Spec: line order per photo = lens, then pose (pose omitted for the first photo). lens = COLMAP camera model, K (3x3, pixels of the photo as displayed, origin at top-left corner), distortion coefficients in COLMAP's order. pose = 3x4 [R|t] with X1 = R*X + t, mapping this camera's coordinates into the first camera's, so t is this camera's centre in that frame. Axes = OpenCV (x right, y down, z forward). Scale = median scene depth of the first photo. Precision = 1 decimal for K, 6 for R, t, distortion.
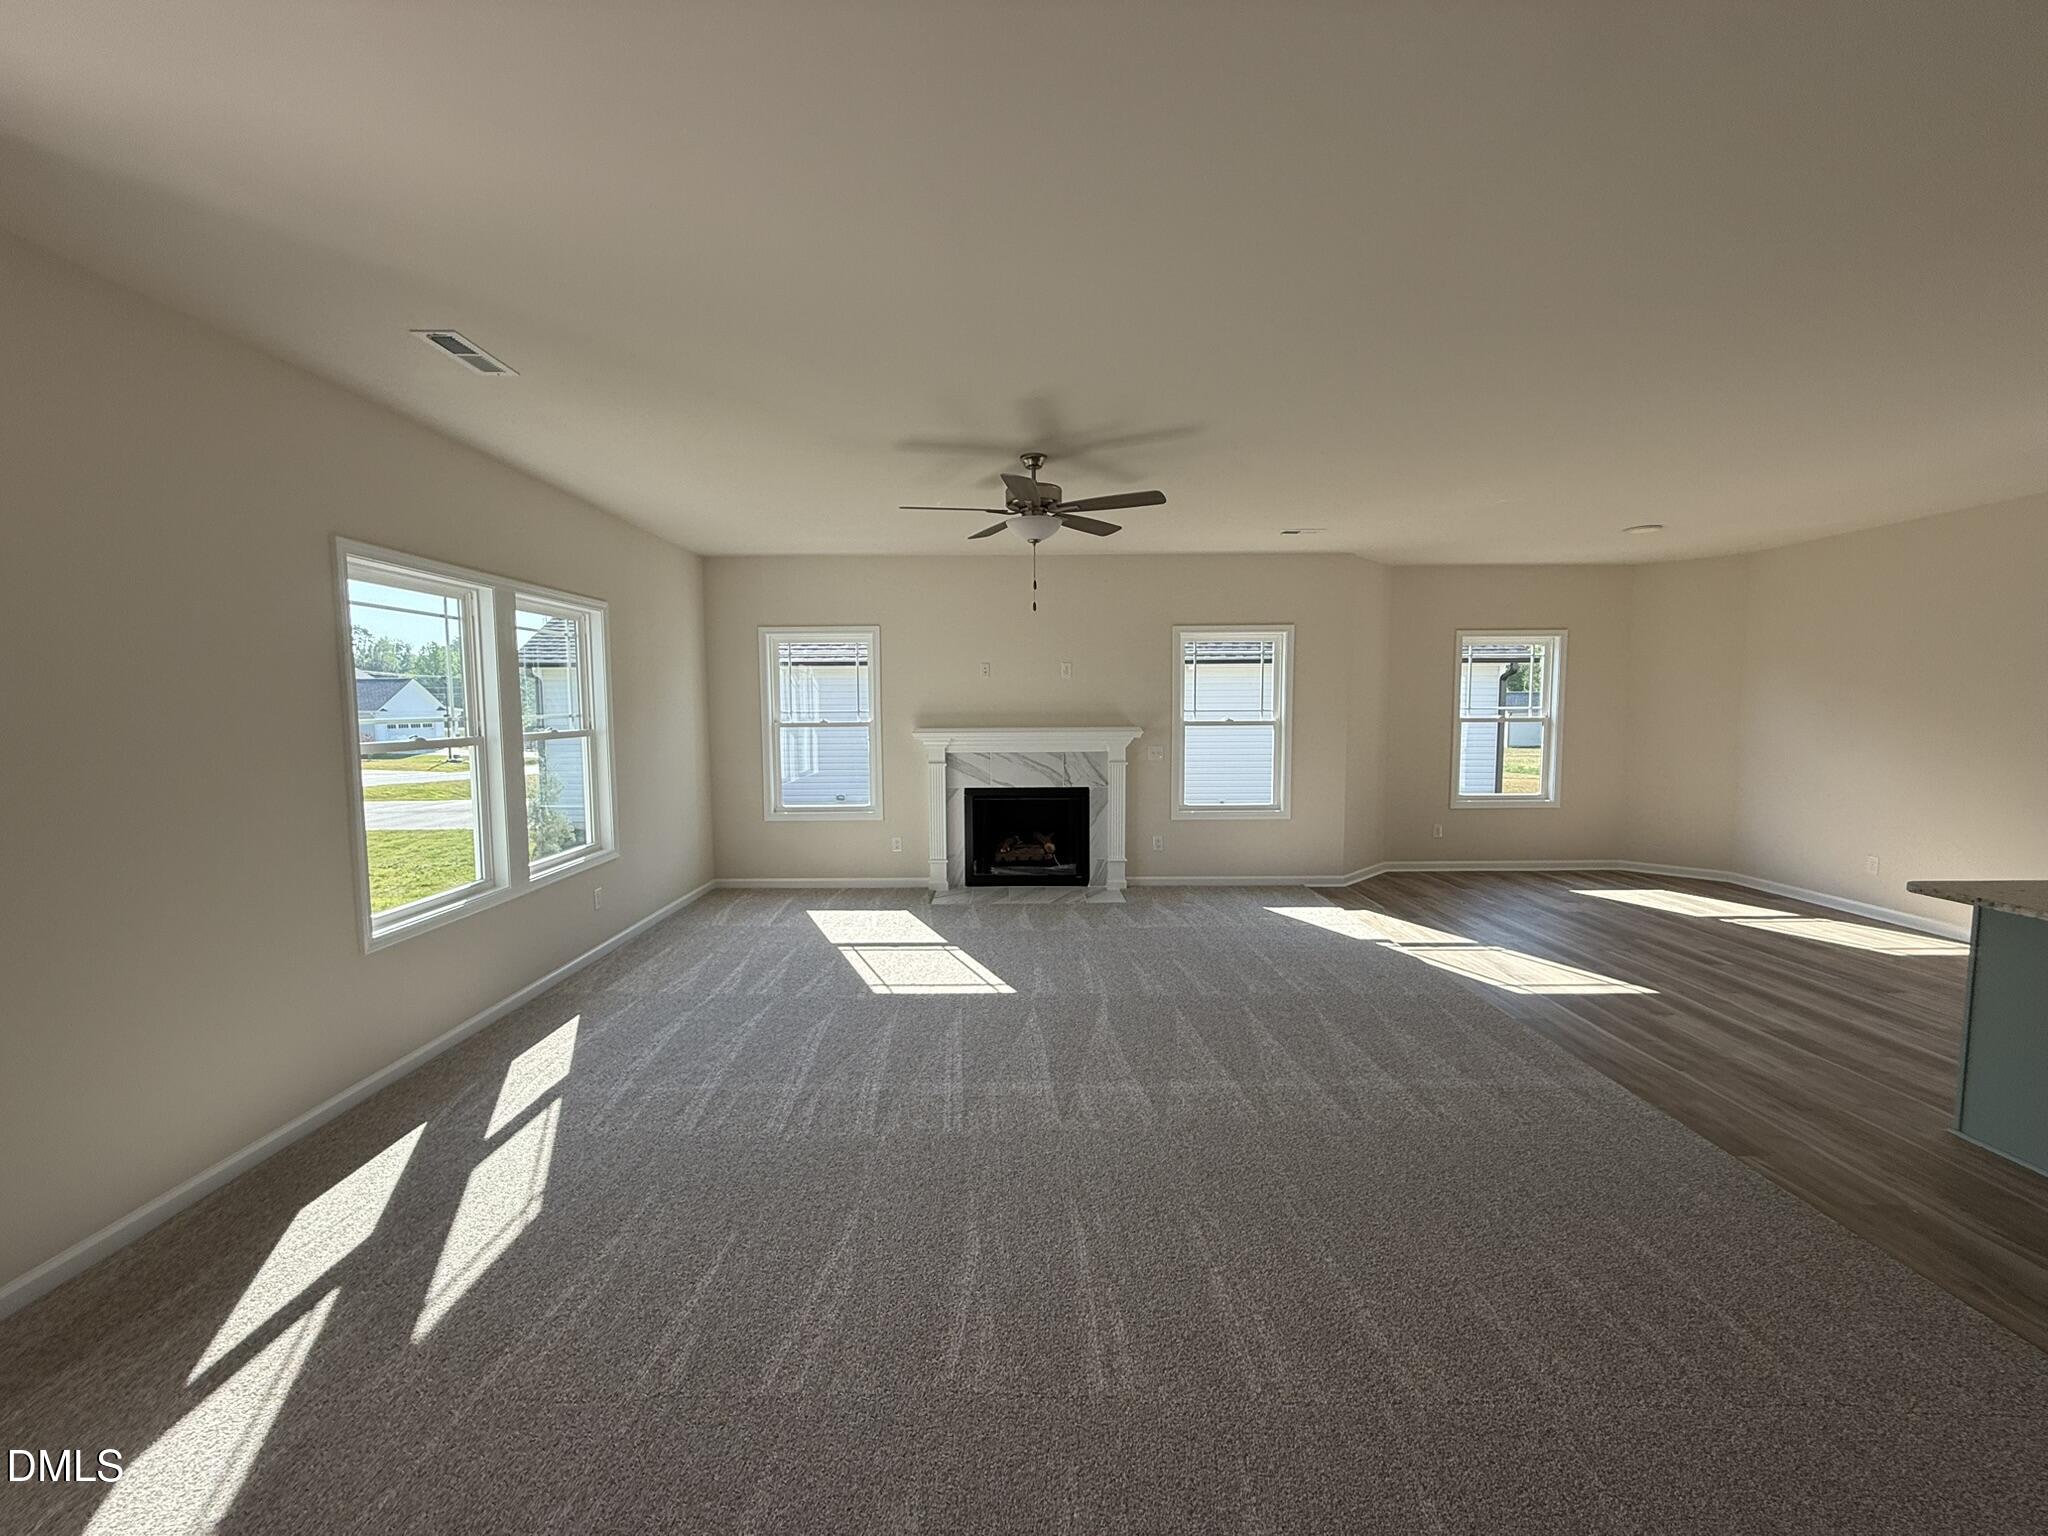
lens RADIAL K [[818.4, 0, 1016.6], [0, 818.4, 769.5], [0, 0, 1]] dist [0.000298, 0.000354]
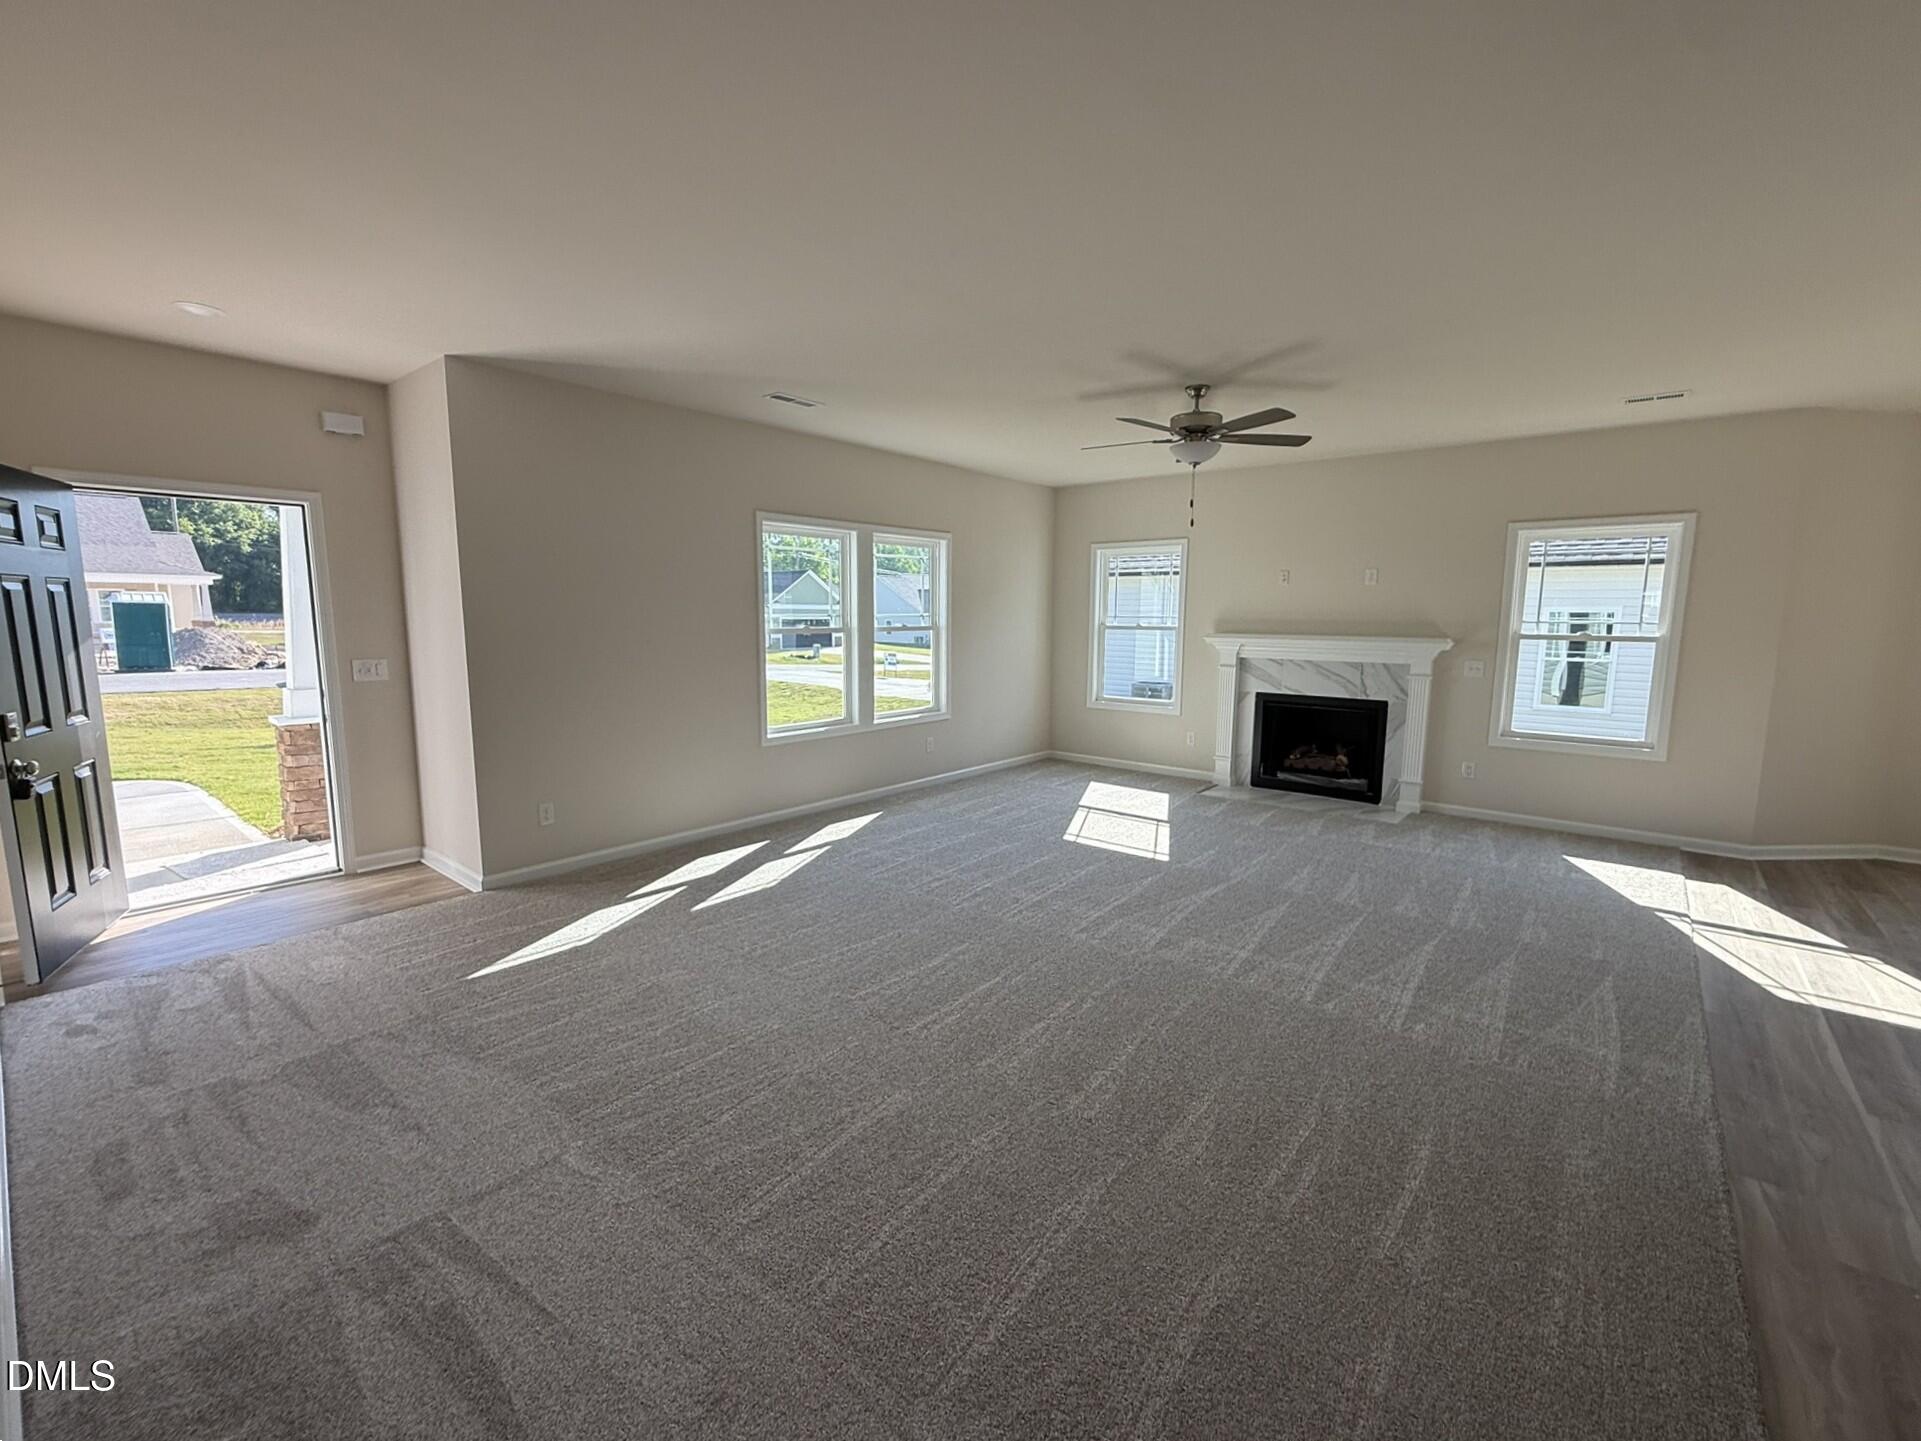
lens RADIAL K [[819.6, 0, 951.8], [0, 819.6, 724.0], [0, 0, 1]] dist [-0.000590, -0.001200]
pose [[0.764162, 0.099003, -0.637381, 0.414750], [-0.062718, 0.994873, 0.079339, 0.006263], [0.641967, -0.020652, 0.766454, -0.066441]]
